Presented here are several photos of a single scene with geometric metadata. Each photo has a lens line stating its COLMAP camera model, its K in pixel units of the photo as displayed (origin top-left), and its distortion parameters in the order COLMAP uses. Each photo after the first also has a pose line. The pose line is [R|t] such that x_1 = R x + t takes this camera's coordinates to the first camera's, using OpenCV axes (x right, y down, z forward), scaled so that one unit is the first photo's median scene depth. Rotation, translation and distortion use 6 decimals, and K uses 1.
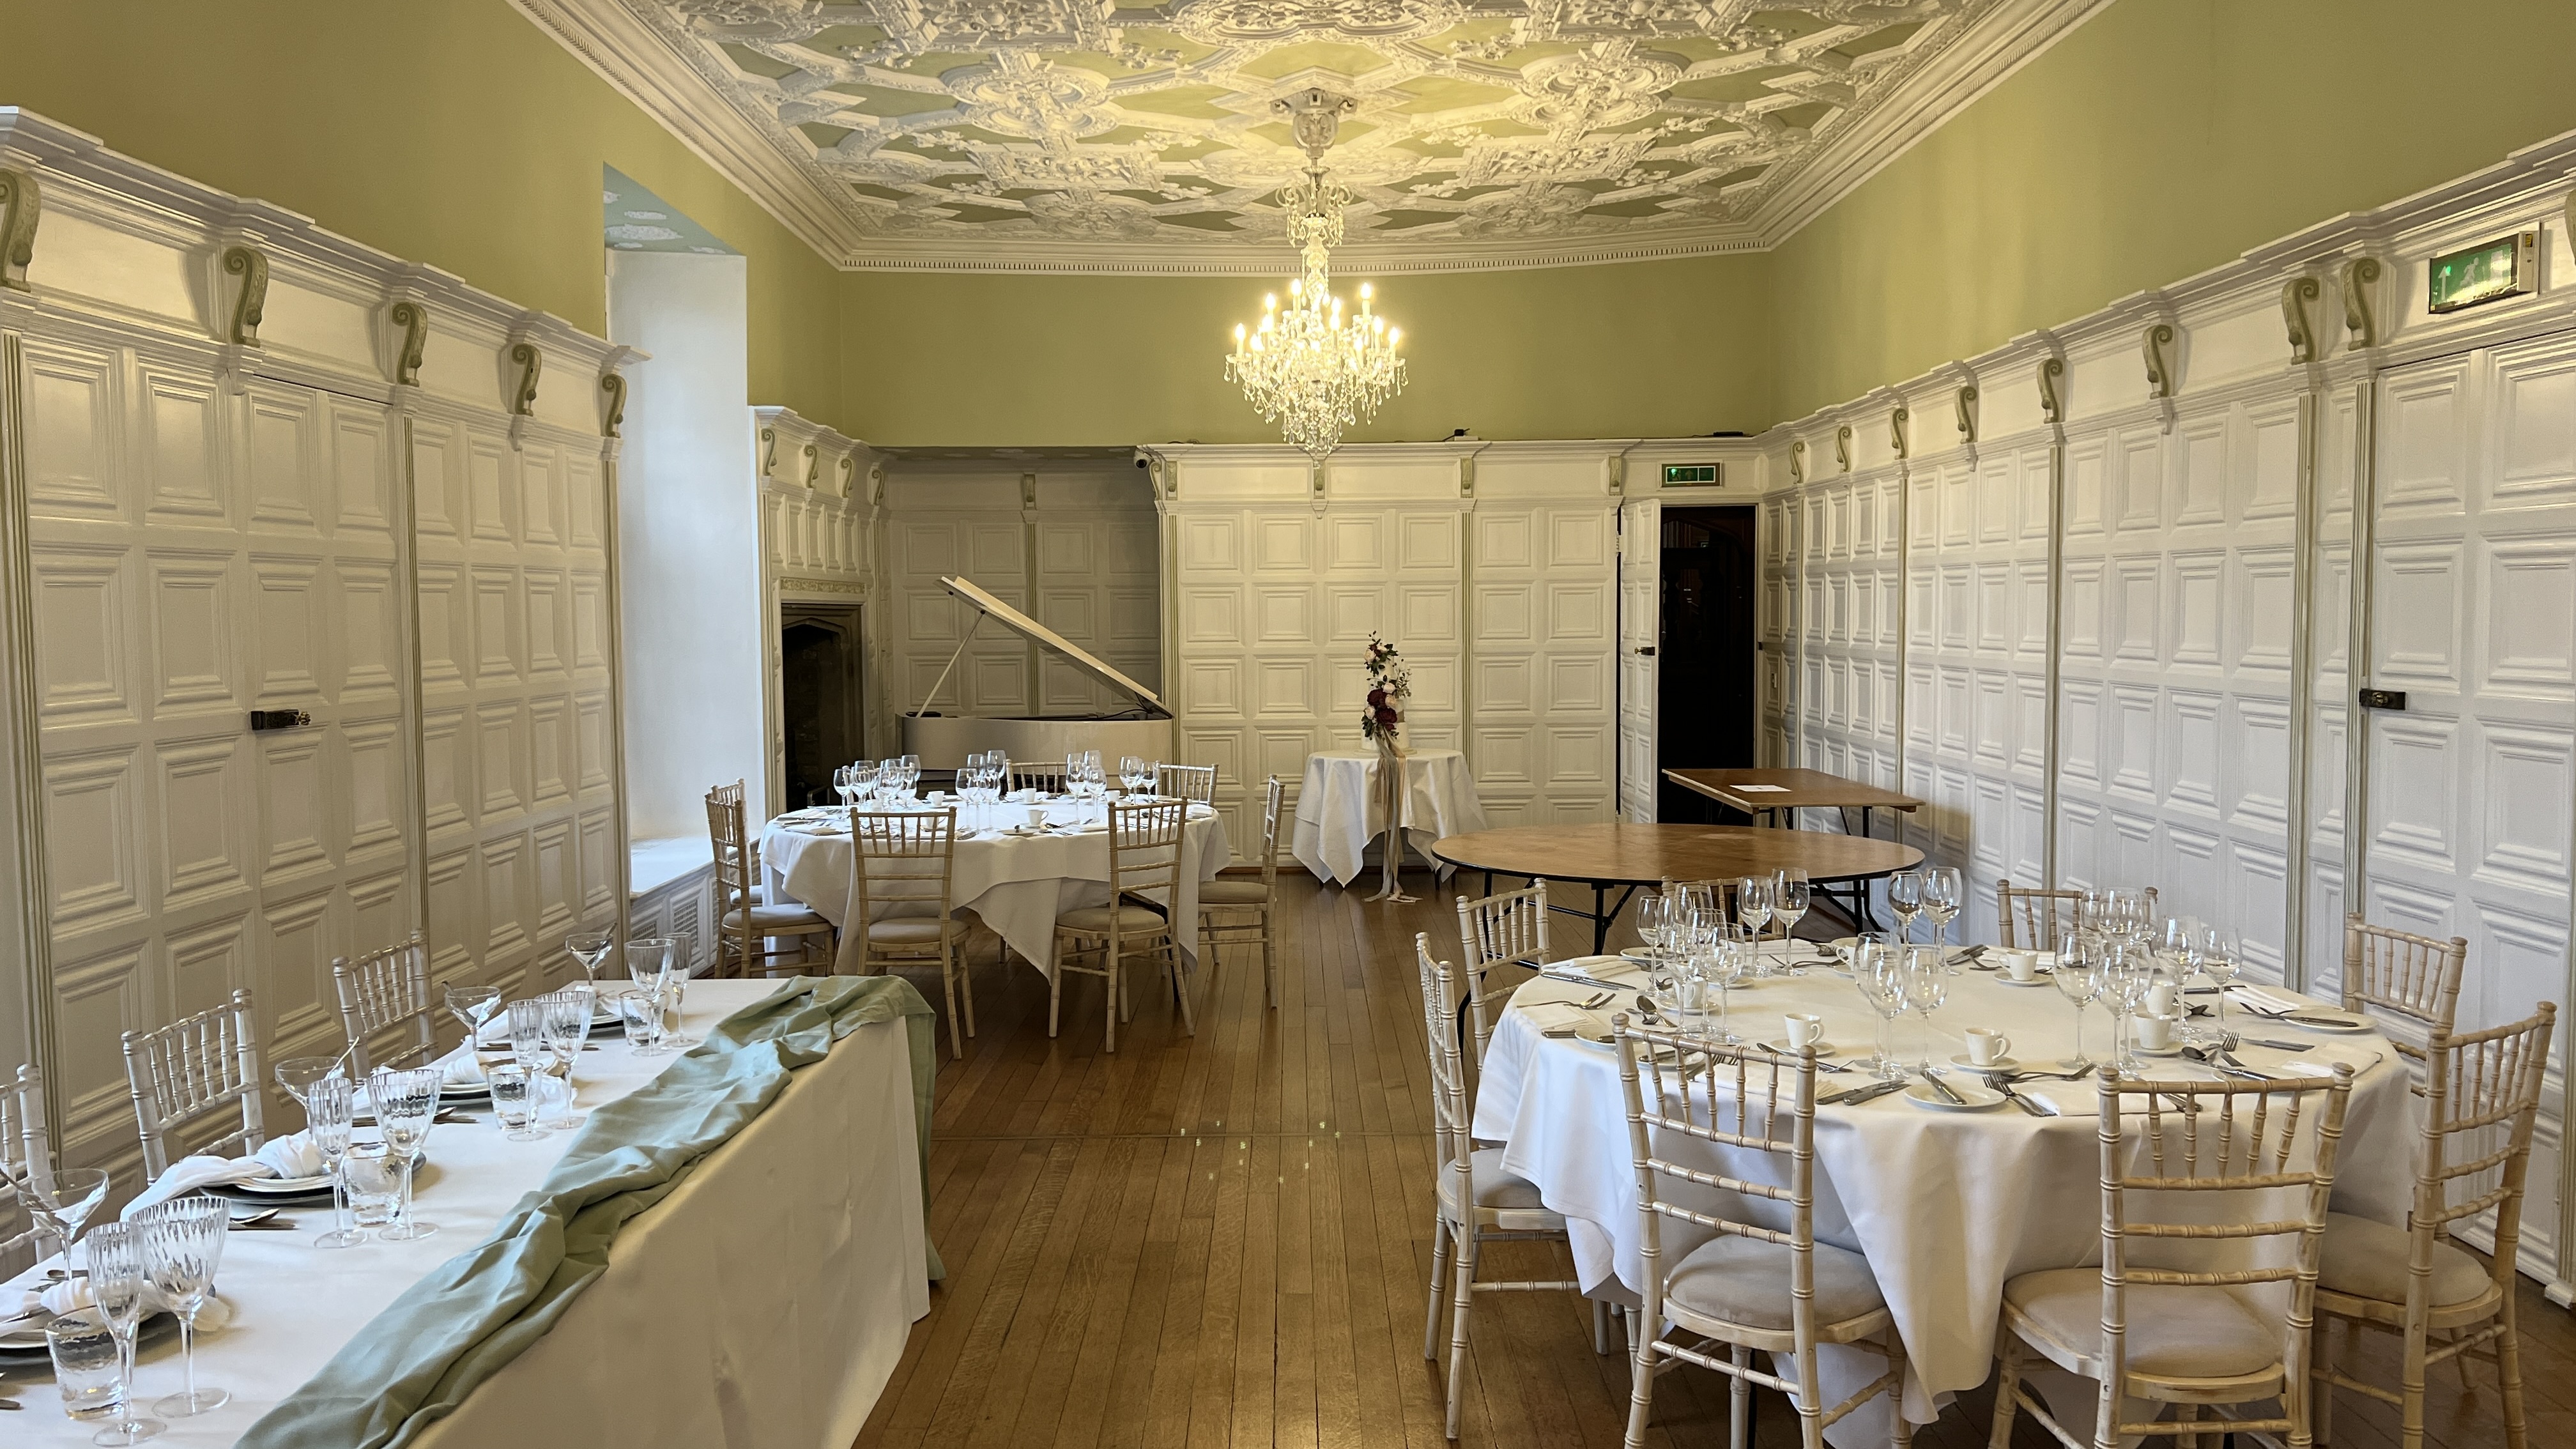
lens RADIAL K [[1891.6, 0, 1299.9], [0, 1891.6, 729.3], [0, 0, 1]] dist [0.067171, -0.002798]
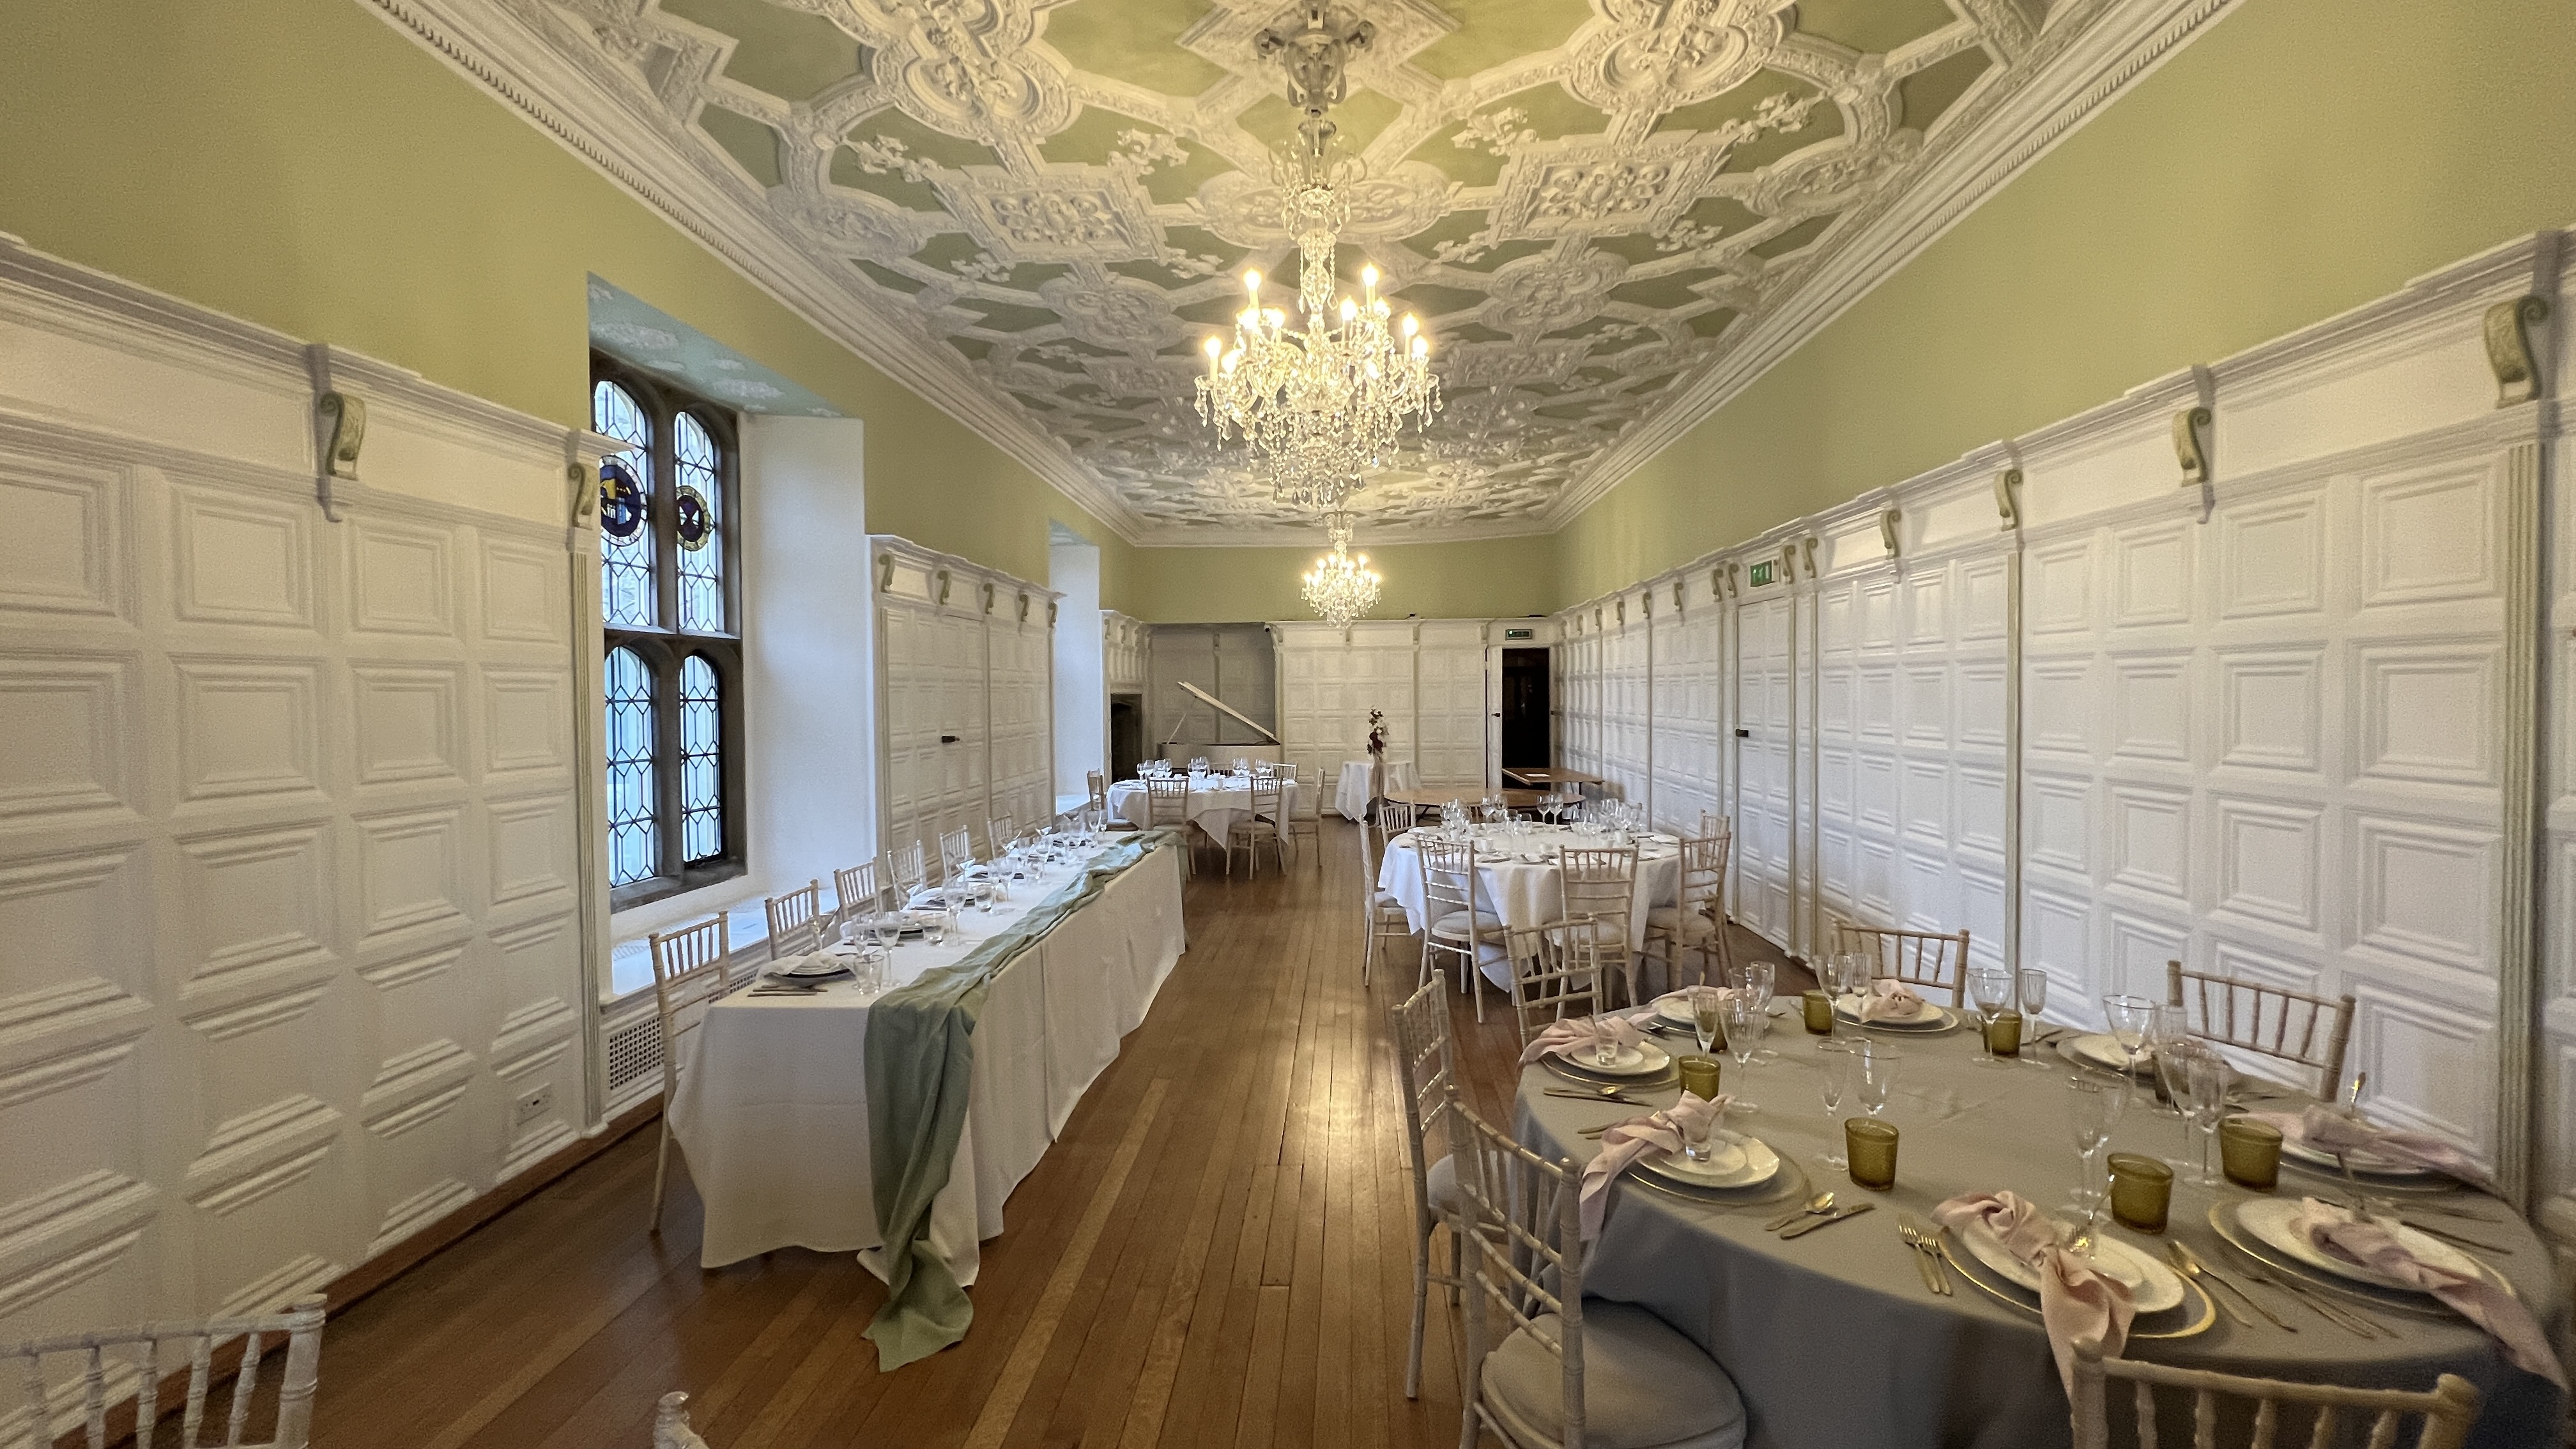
lens RADIAL K [[1031.9, 0, 1285.1], [0, 1031.9, 719.4], [0, 0, 1]] dist [-0.000184, 0.000161]
pose [[0.997465, 0.000576, -0.071158, 0.030919], [-0.003273, 0.999280, -0.037788, 0.012672], [0.071085, 0.037925, 0.996749, -0.266983]]
